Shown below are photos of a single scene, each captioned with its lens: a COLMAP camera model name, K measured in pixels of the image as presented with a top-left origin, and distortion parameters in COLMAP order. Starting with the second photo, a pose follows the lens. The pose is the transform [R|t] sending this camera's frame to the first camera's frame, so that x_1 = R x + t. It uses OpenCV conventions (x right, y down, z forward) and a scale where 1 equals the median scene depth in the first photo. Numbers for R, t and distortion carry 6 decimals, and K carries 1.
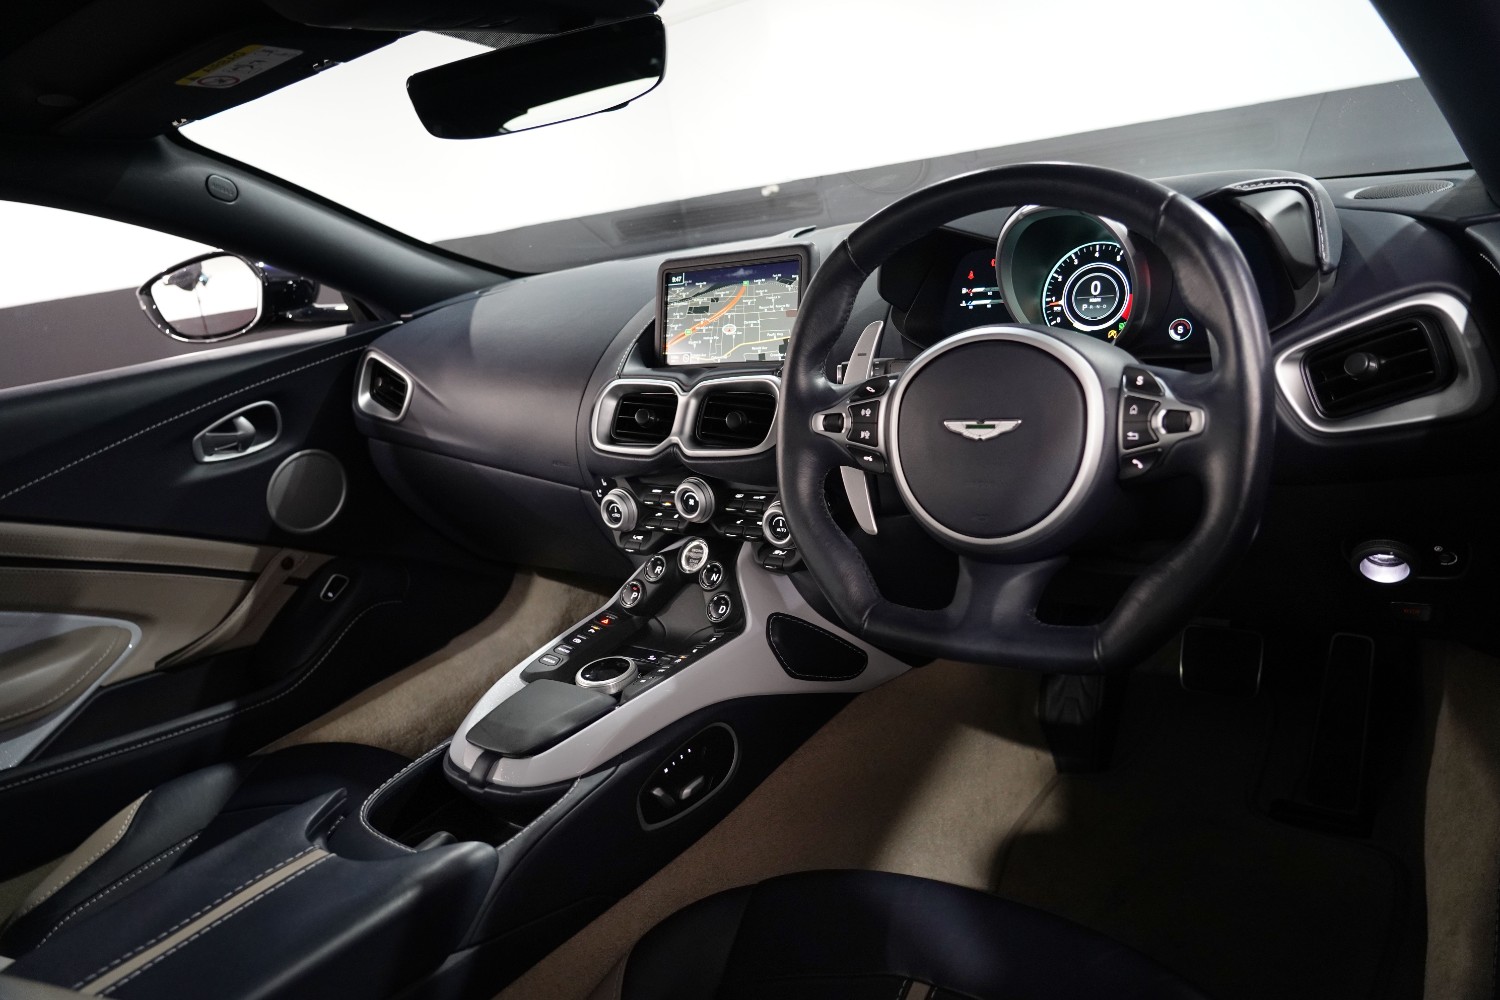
lens RADIAL K [[1060.0, 0, 747.9], [0, 1060.0, 498.2], [0, 0, 1]] dist [-0.013471, -0.004085]
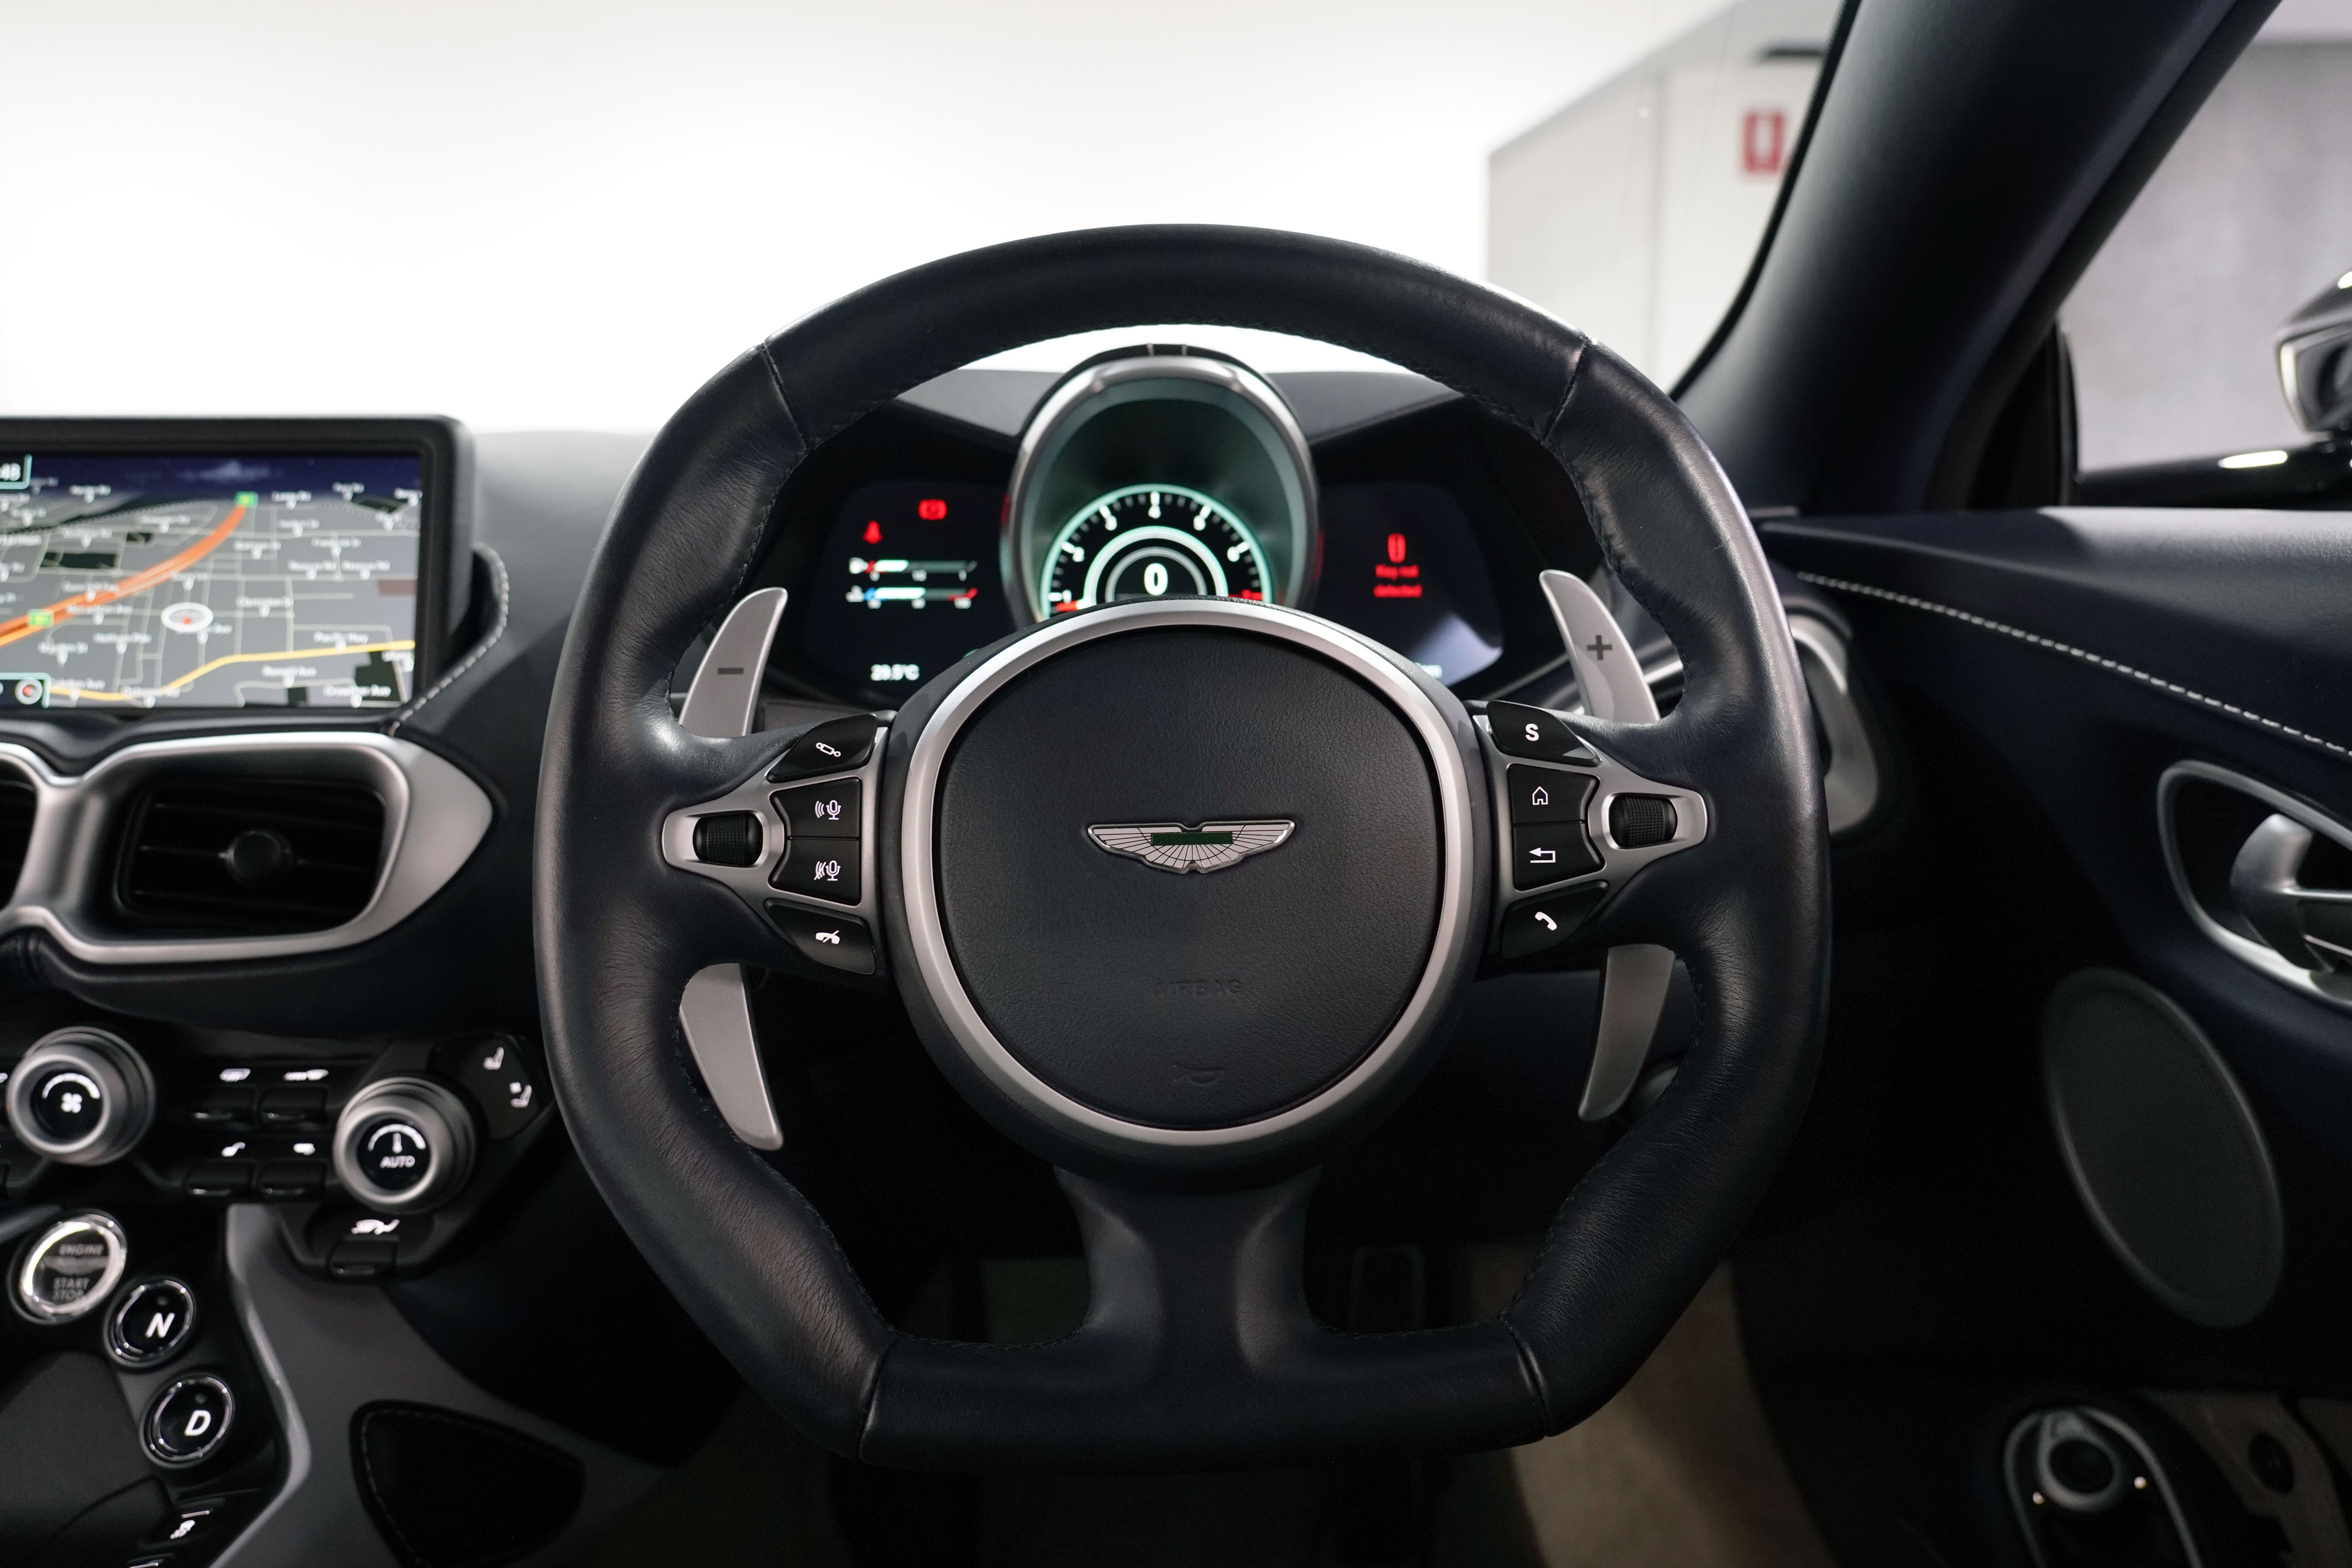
lens RADIAL K [[1662.0, 0, 1163.9], [0, 1662.0, 791.4], [0, 0, 1]] dist [-0.013471, -0.004085]
pose [[0.769442, 0.034675, 0.637775, -0.143040], [0.064158, 0.989279, -0.131188, -0.004095], [-0.635486, 0.141860, 0.758968, 0.429103]]
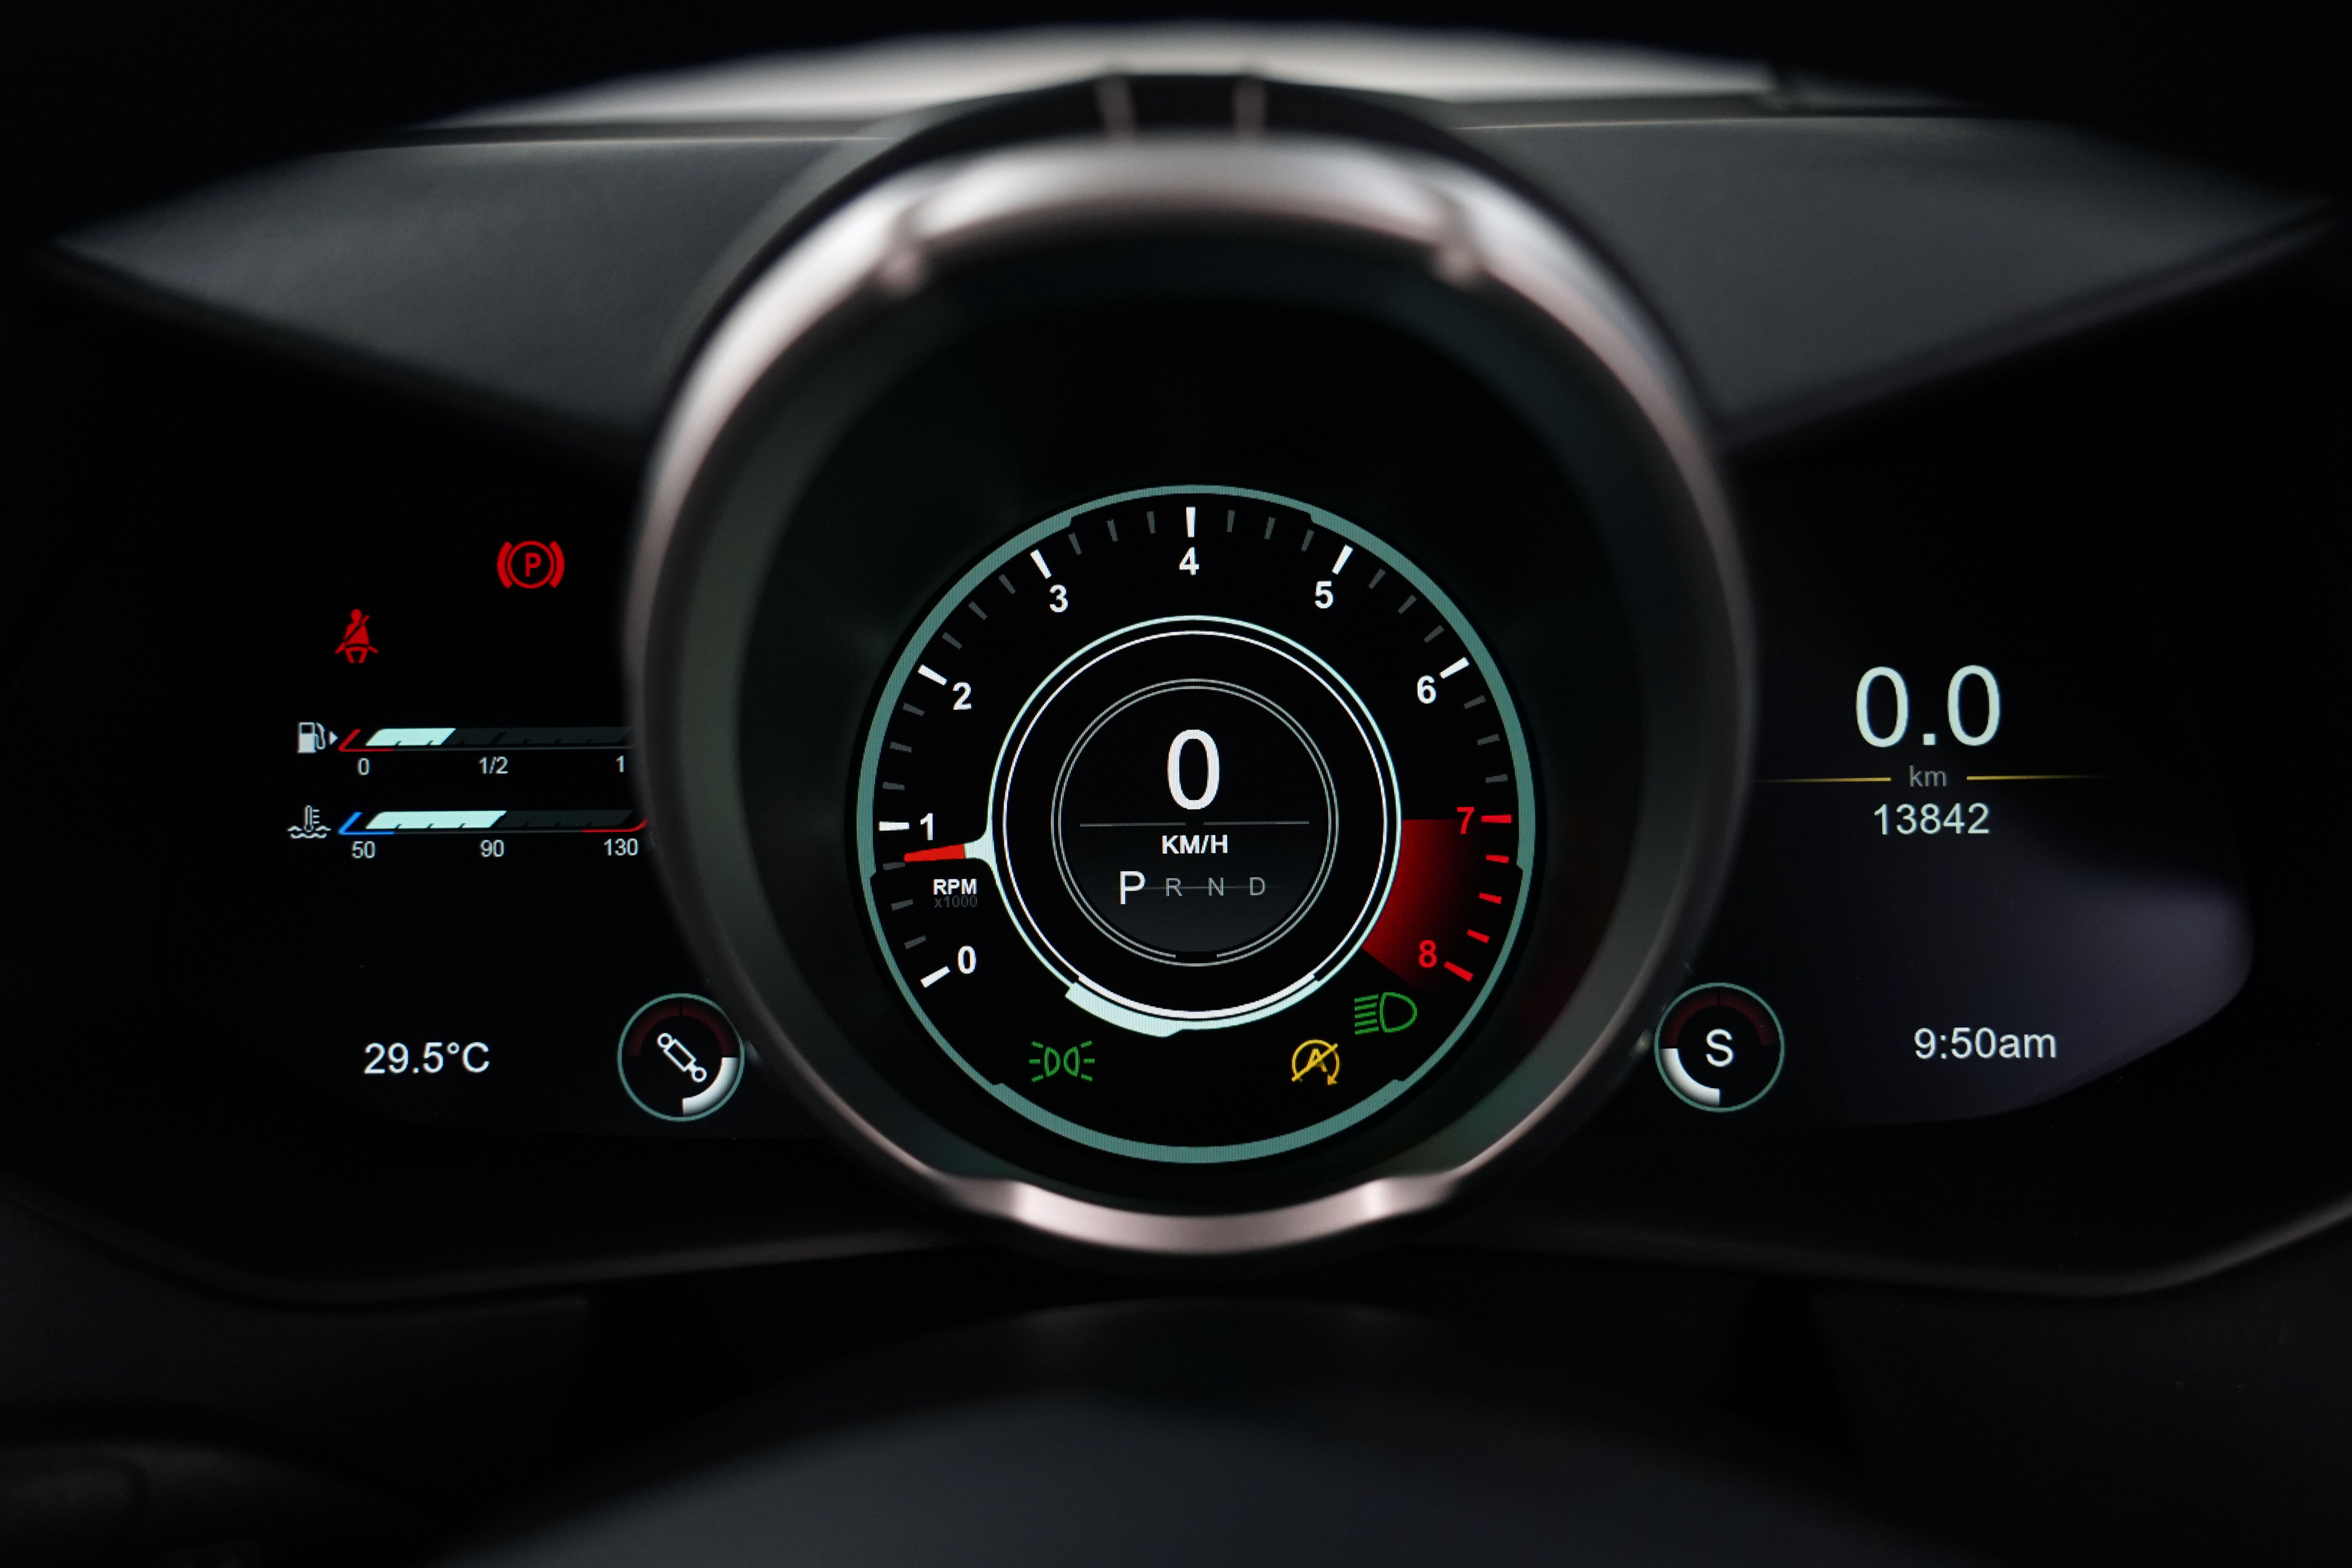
lens RADIAL K [[2079.7, 0, 1172.2], [0, 2079.7, 788.0], [0, 0, 1]] dist [-0.018075, -0.006094]
pose [[0.810308, -0.040369, 0.584612, 0.138569], [0.059679, 0.998122, -0.013795, -0.187527], [-0.582958, 0.046067, 0.811196, 0.729641]]
